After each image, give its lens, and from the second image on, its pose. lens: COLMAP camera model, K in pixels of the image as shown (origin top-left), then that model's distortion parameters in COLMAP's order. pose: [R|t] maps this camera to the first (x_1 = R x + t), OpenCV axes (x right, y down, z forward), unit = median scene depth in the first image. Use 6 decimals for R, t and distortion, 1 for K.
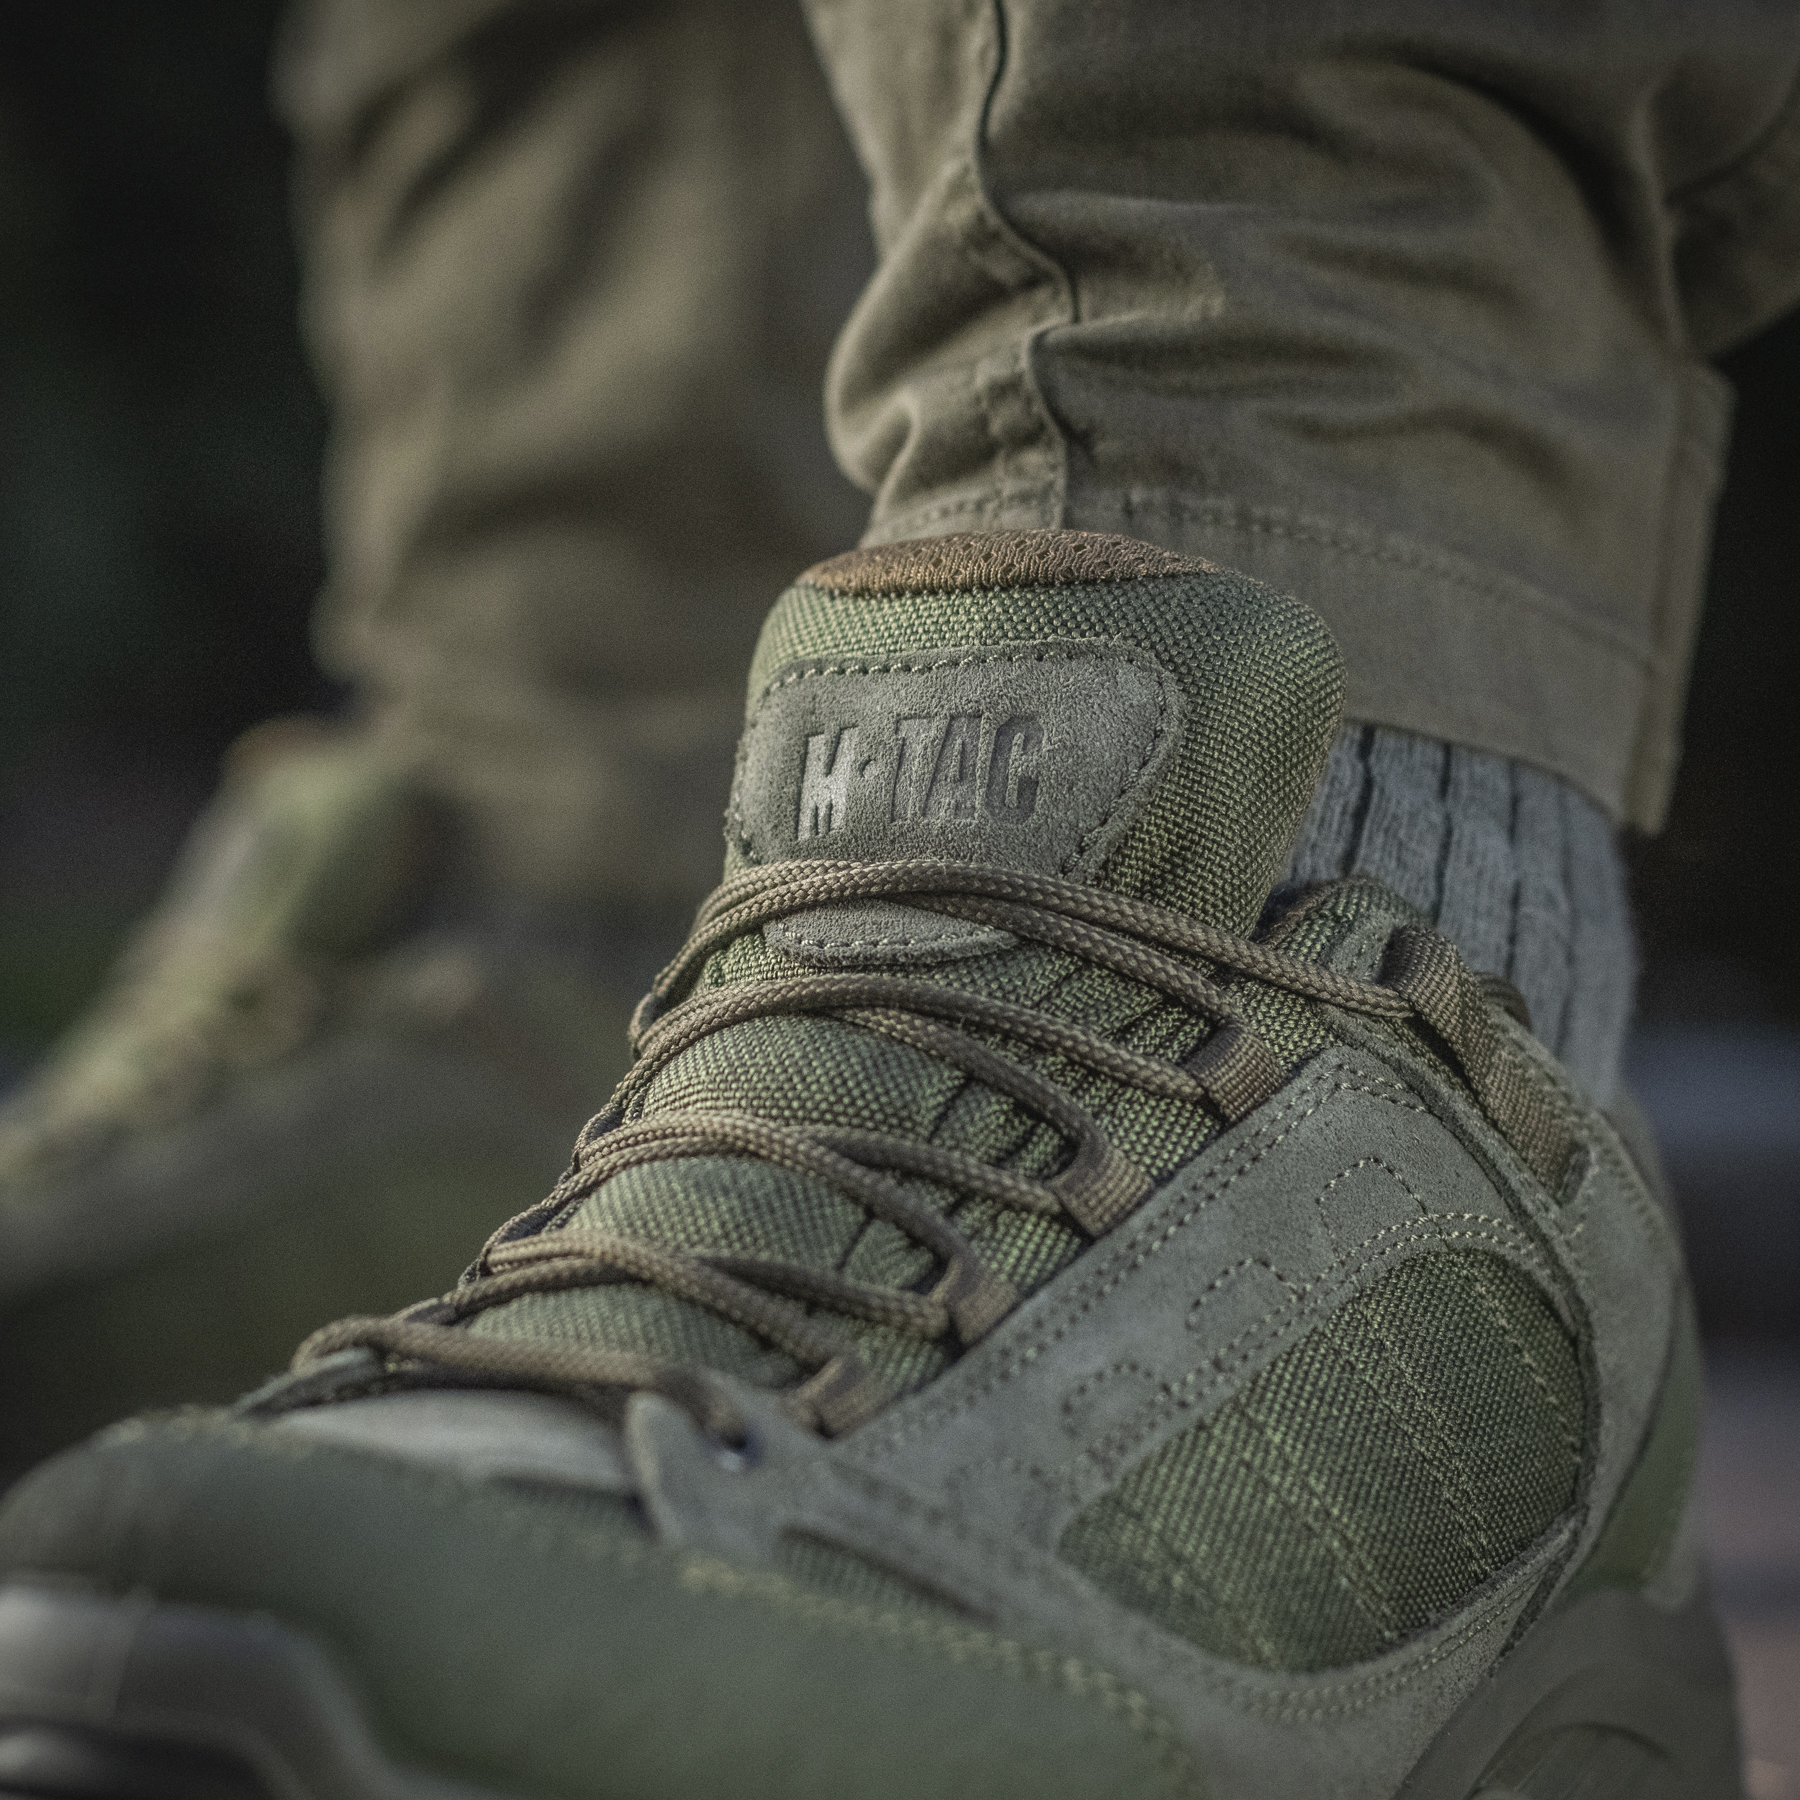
lens RADIAL K [[5915.4, 0, 894.7], [0, 5915.4, 893.6], [0, 0, 1]] dist [-0.170319, 0.000000]
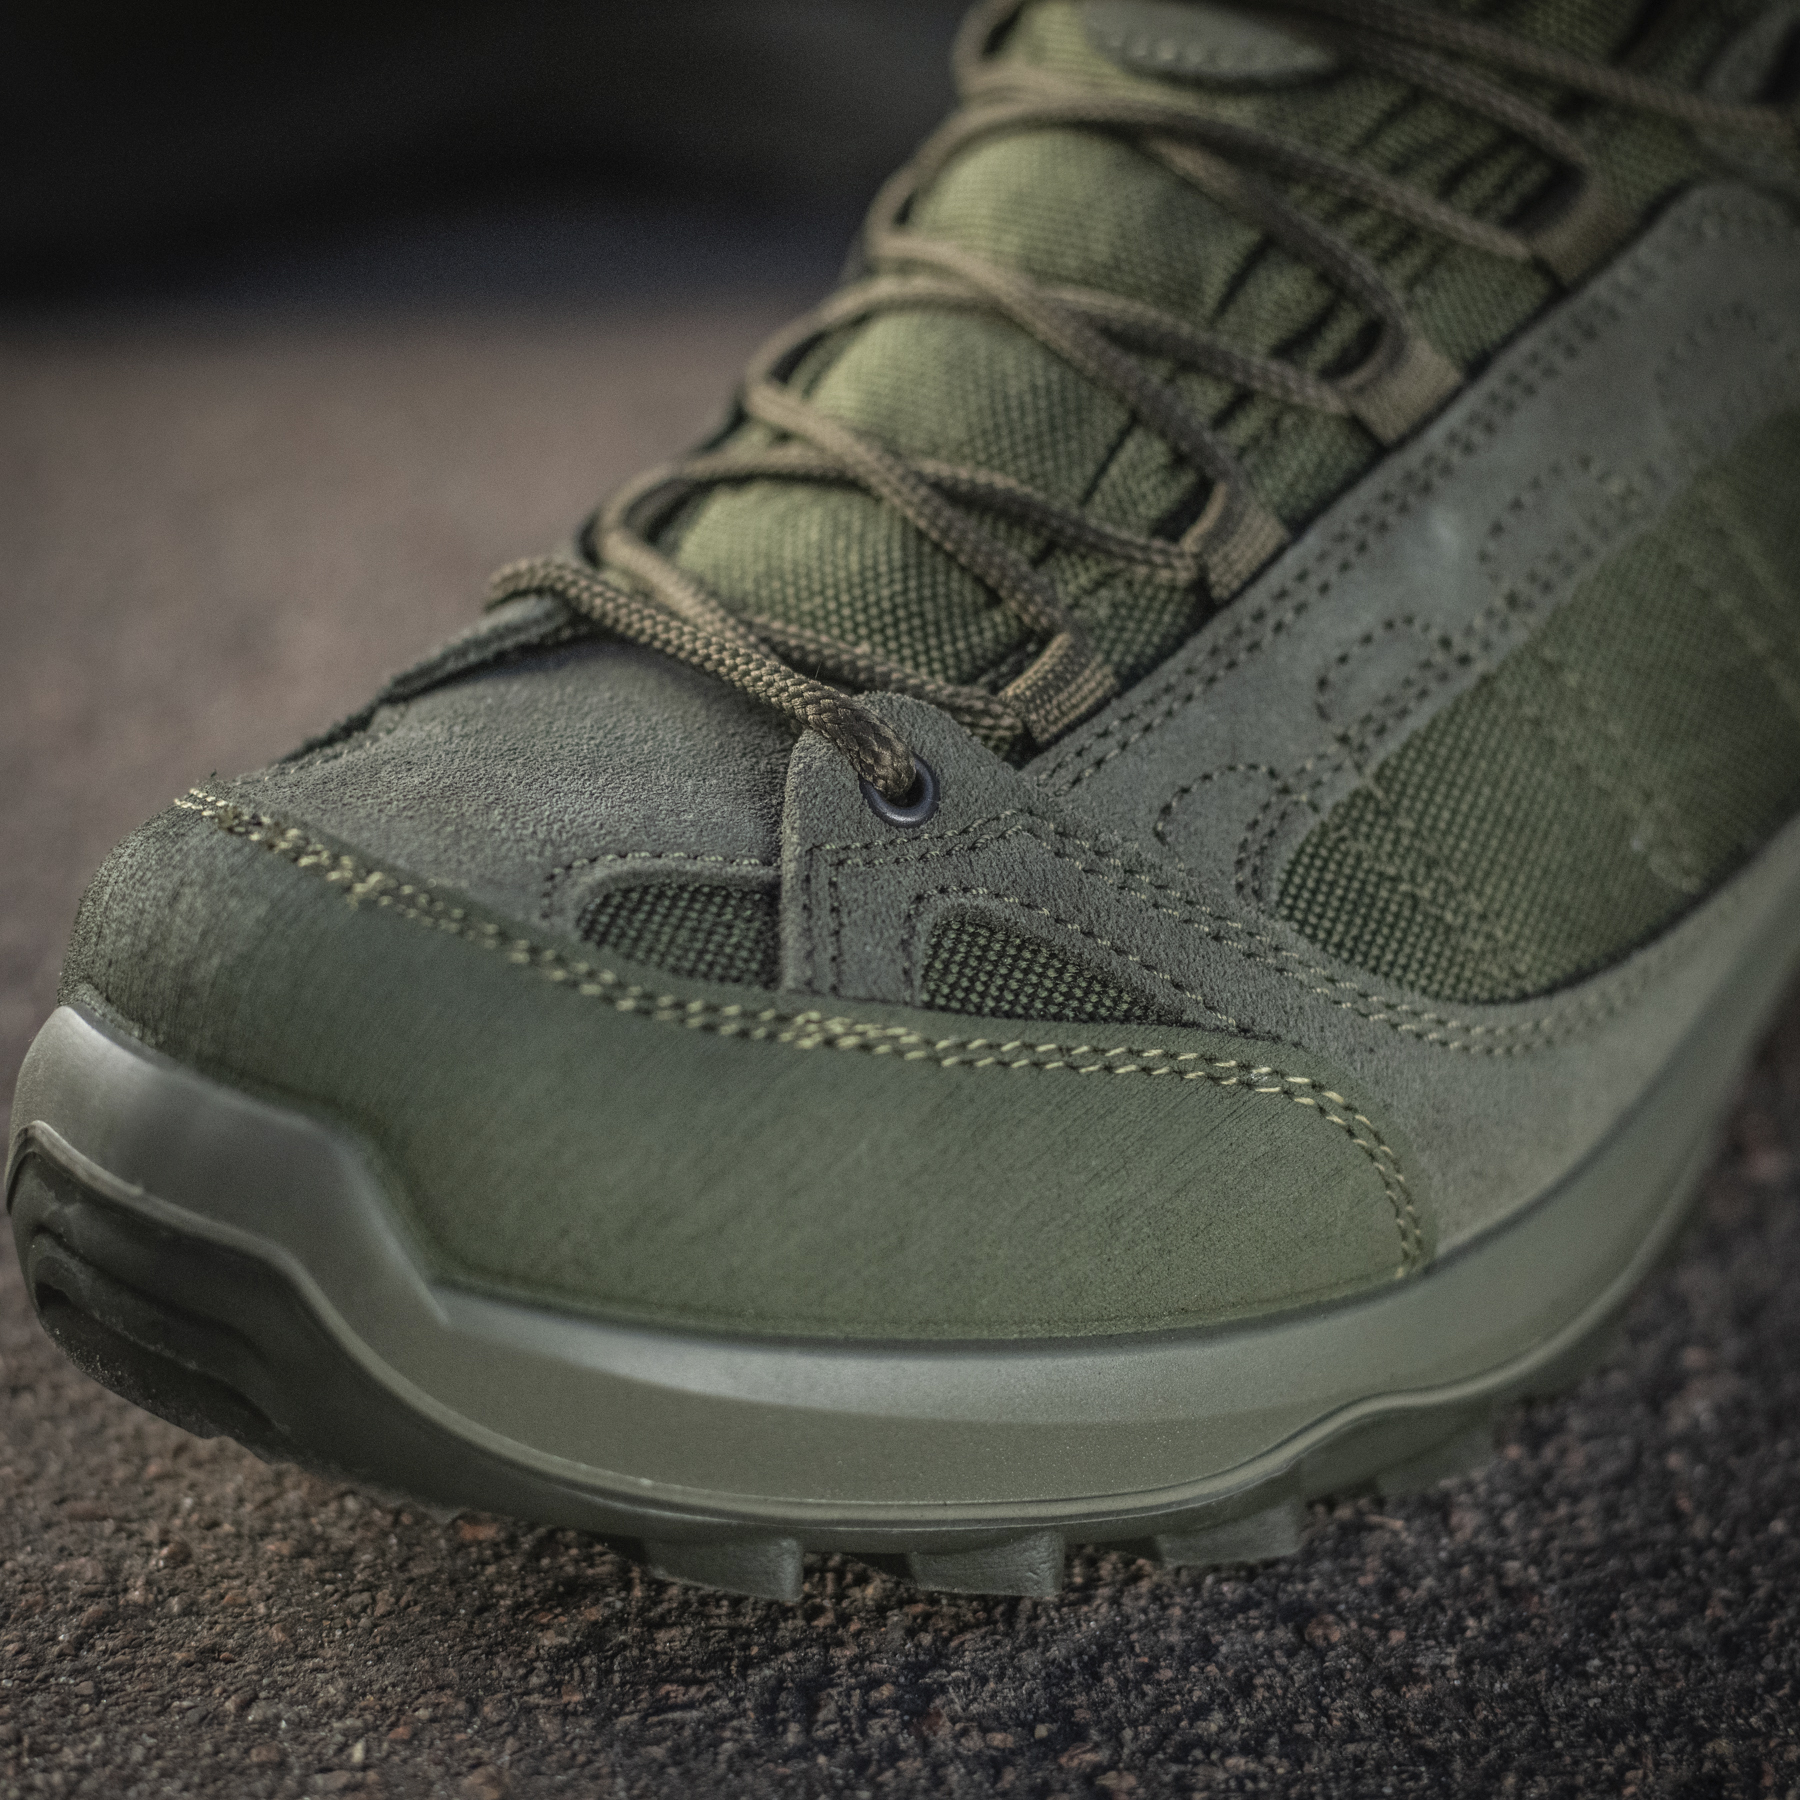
lens RADIAL K [[4561.1, 0, 904.5], [0, 4561.1, 900.0], [0, 0, 1]] dist [-0.231780, 0.000000]
pose [[0.980760, 0.077503, -0.179174, 0.089855], [0.006904, 0.903471, 0.428593, -0.173763], [0.195096, -0.421584, 0.885553, 0.345477]]
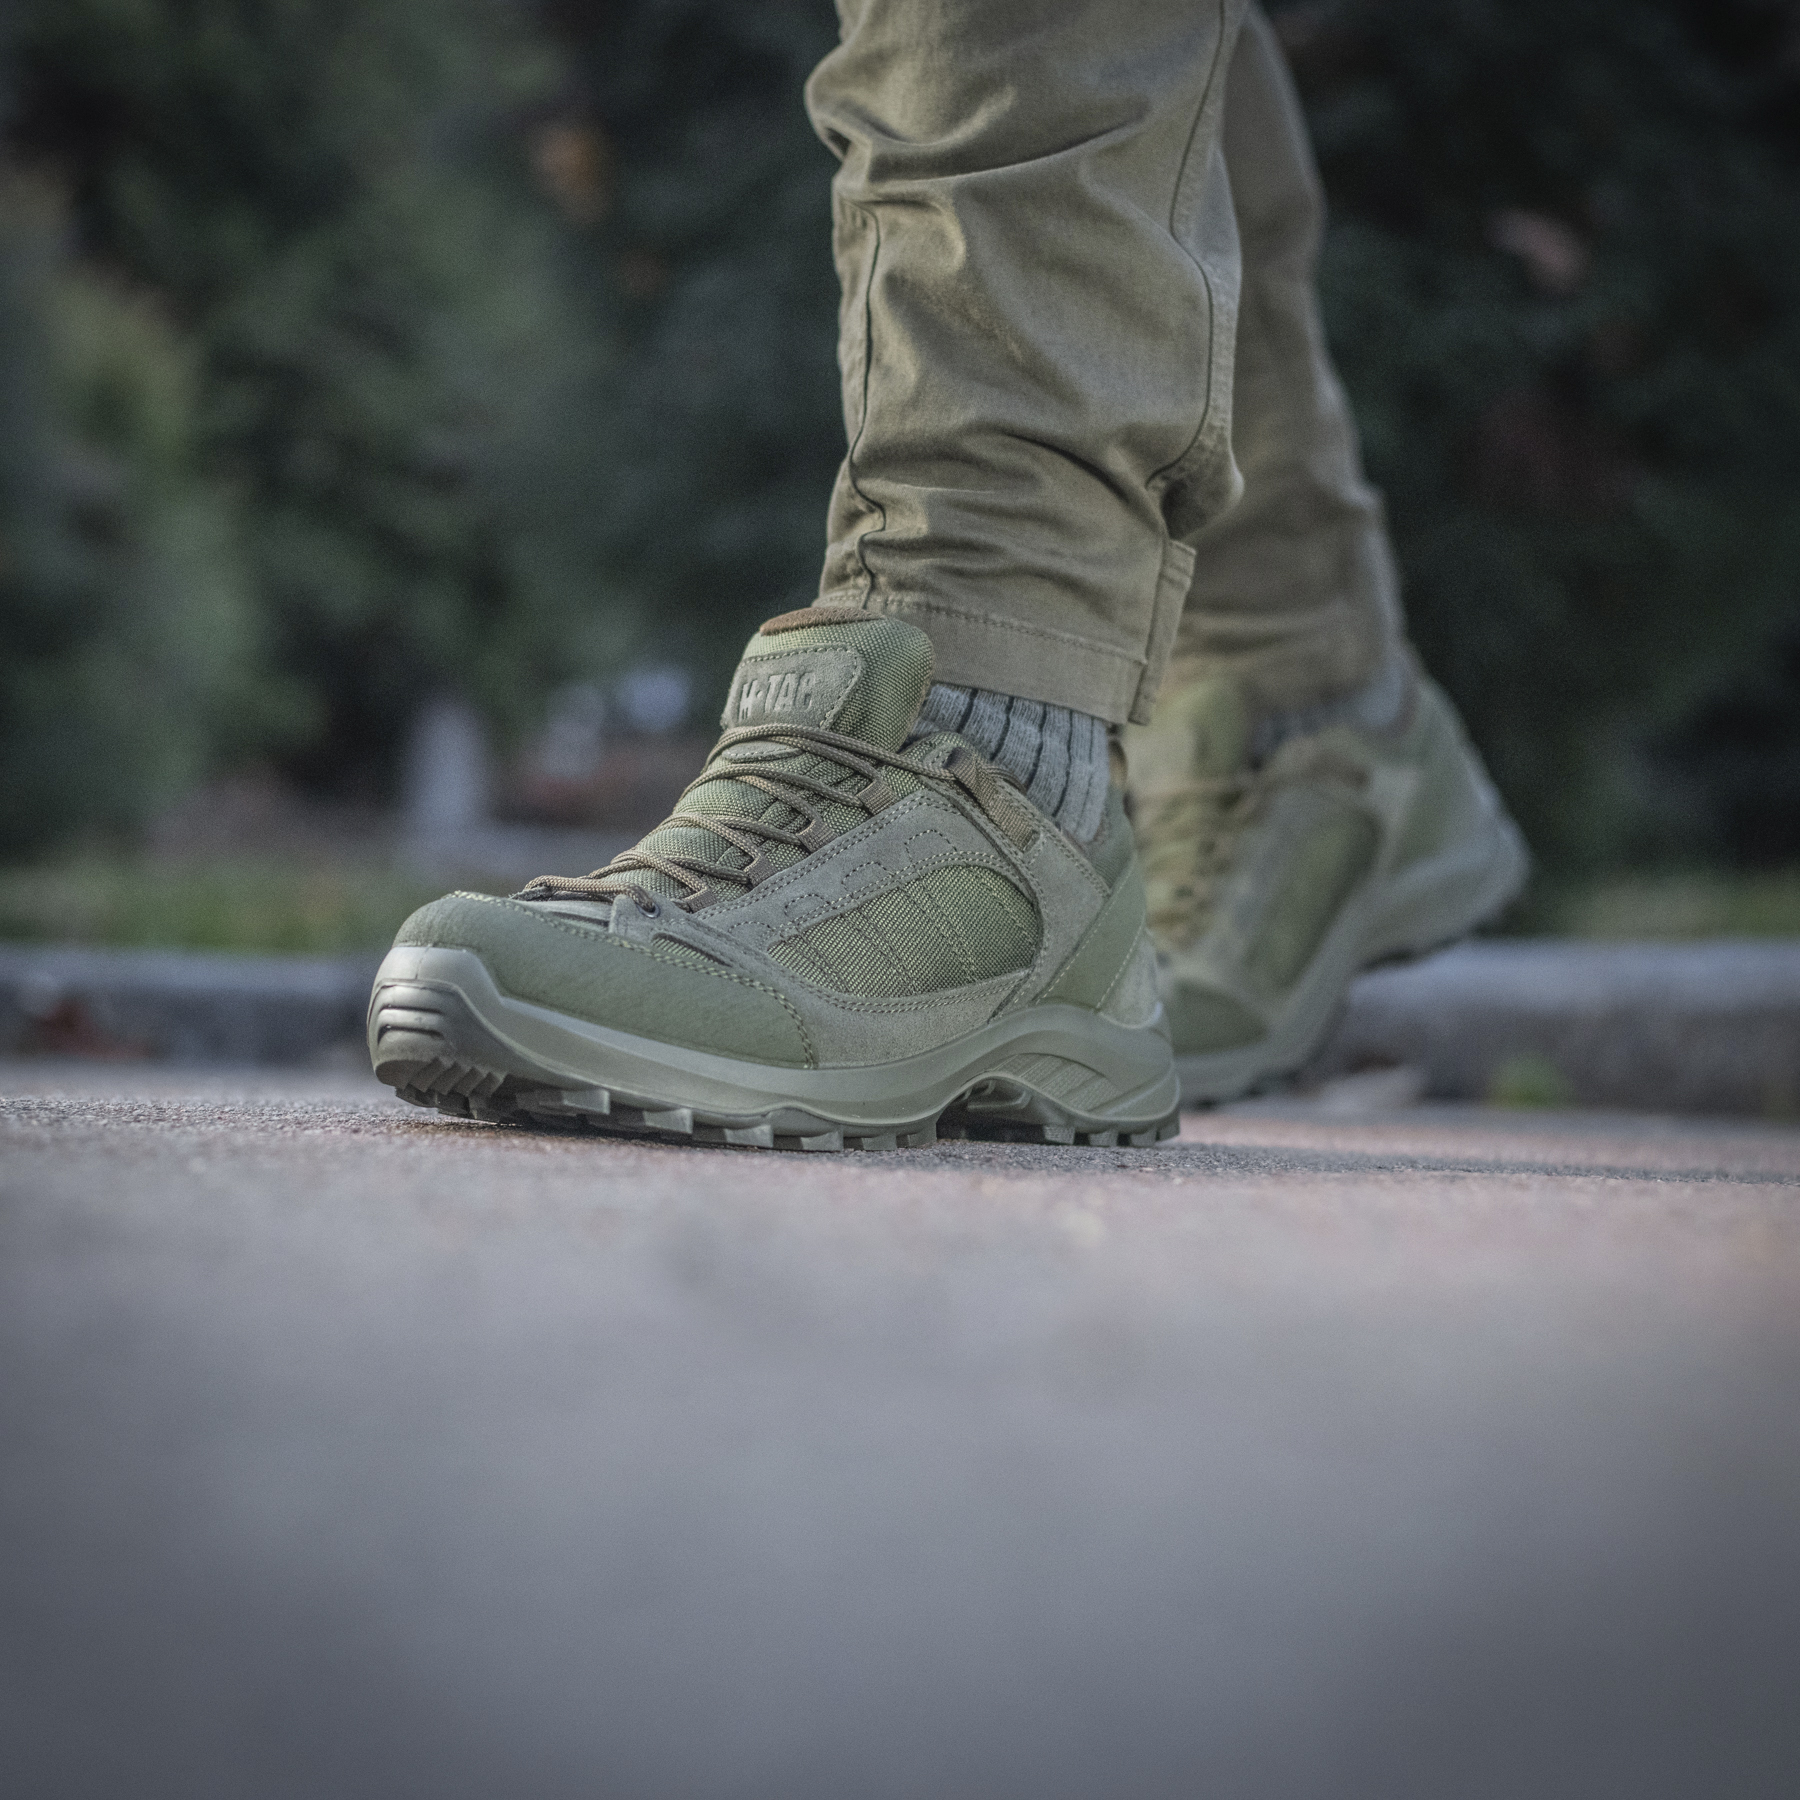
lens RADIAL K [[4264.0, 0, 896.0], [0, 4264.0, 899.0], [0, 0, 1]] dist [-0.116390, 0.000000]
pose [[0.980565, -0.010829, -0.195898, 0.465697], [0.007495, 0.999814, -0.017753, 0.115485], [0.196054, 0.015940, 0.980464, -0.968791]]
